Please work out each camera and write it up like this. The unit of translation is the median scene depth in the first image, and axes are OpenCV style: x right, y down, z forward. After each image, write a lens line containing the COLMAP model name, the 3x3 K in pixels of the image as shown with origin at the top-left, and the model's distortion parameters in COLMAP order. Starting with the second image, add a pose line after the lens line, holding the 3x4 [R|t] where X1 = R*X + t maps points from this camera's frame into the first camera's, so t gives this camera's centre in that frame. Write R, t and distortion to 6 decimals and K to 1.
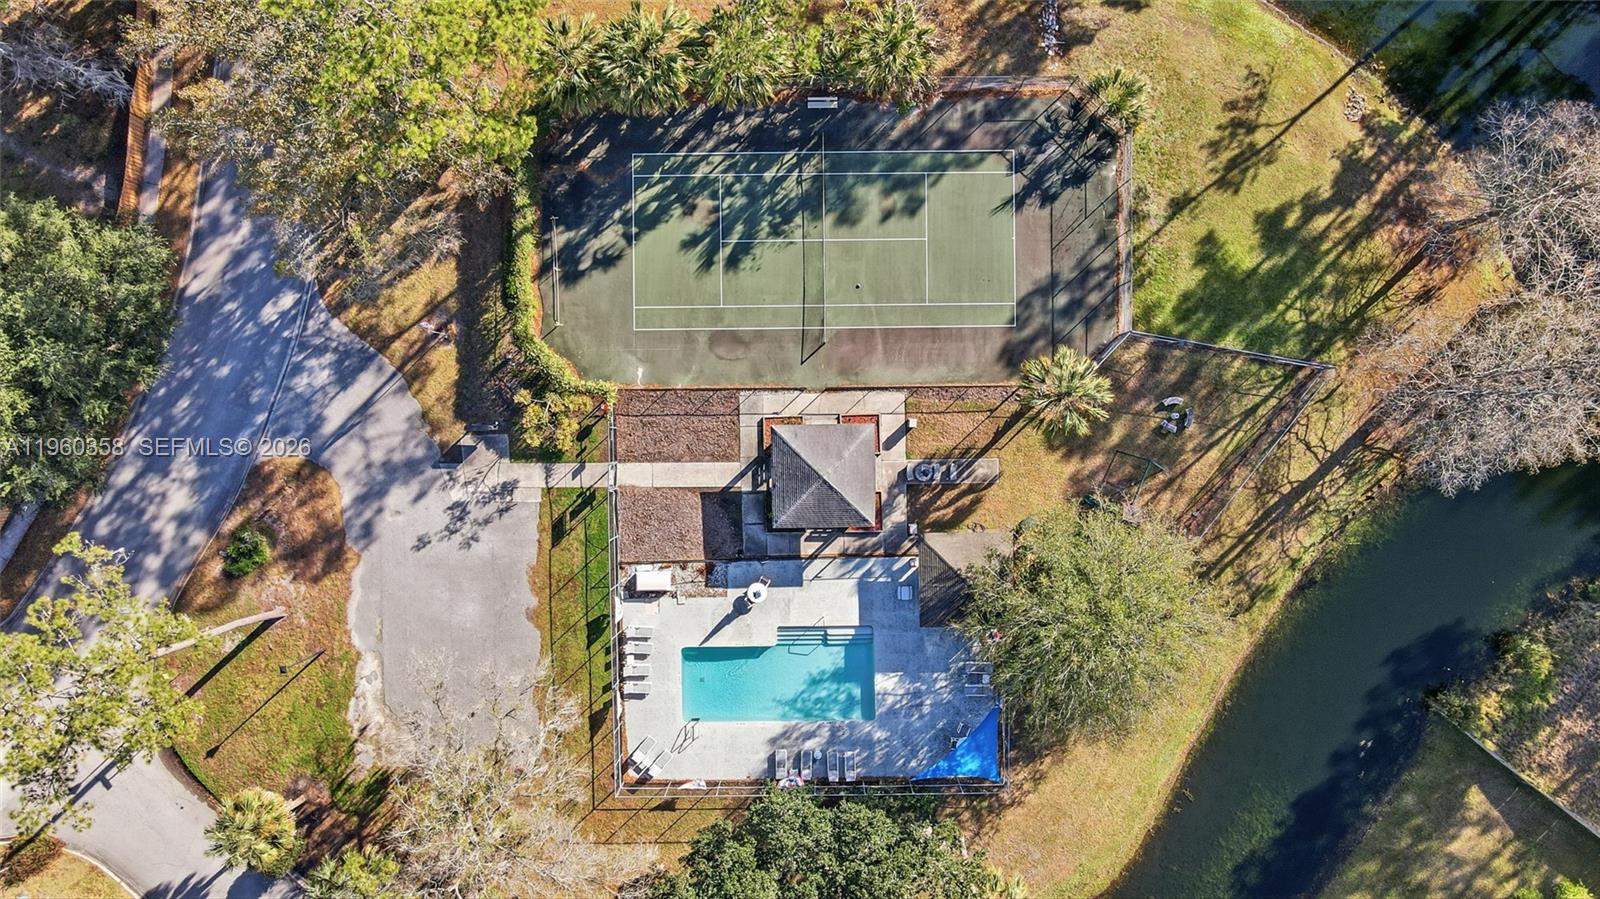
lens RADIAL K [[1184.3, 0, 806.8], [0, 1184.3, 435.6], [0, 0, 1]] dist [0.001019, 0.045404]
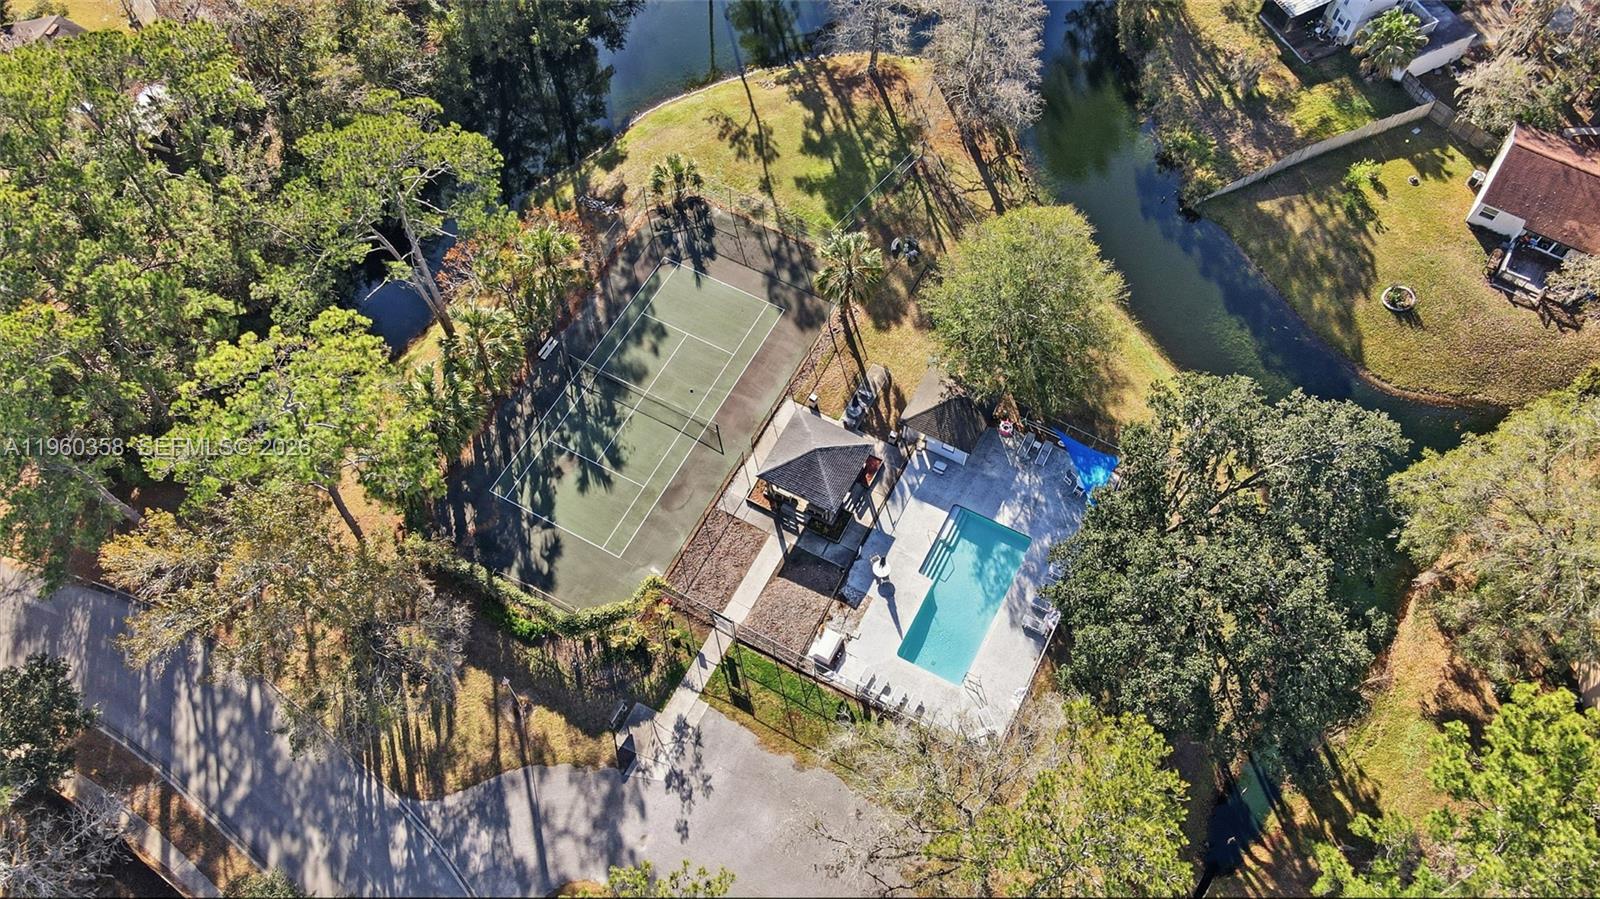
lens RADIAL K [[1184.3, 0, 806.8], [0, 1184.3, 435.6], [0, 0, 1]] dist [0.001019, 0.045404]
pose [[0.479906, -0.760985, 0.436568, -0.456747], [0.877313, 0.414331, -0.242181, 0.283935], [0.003412, 0.499231, 0.866462, -0.013848]]
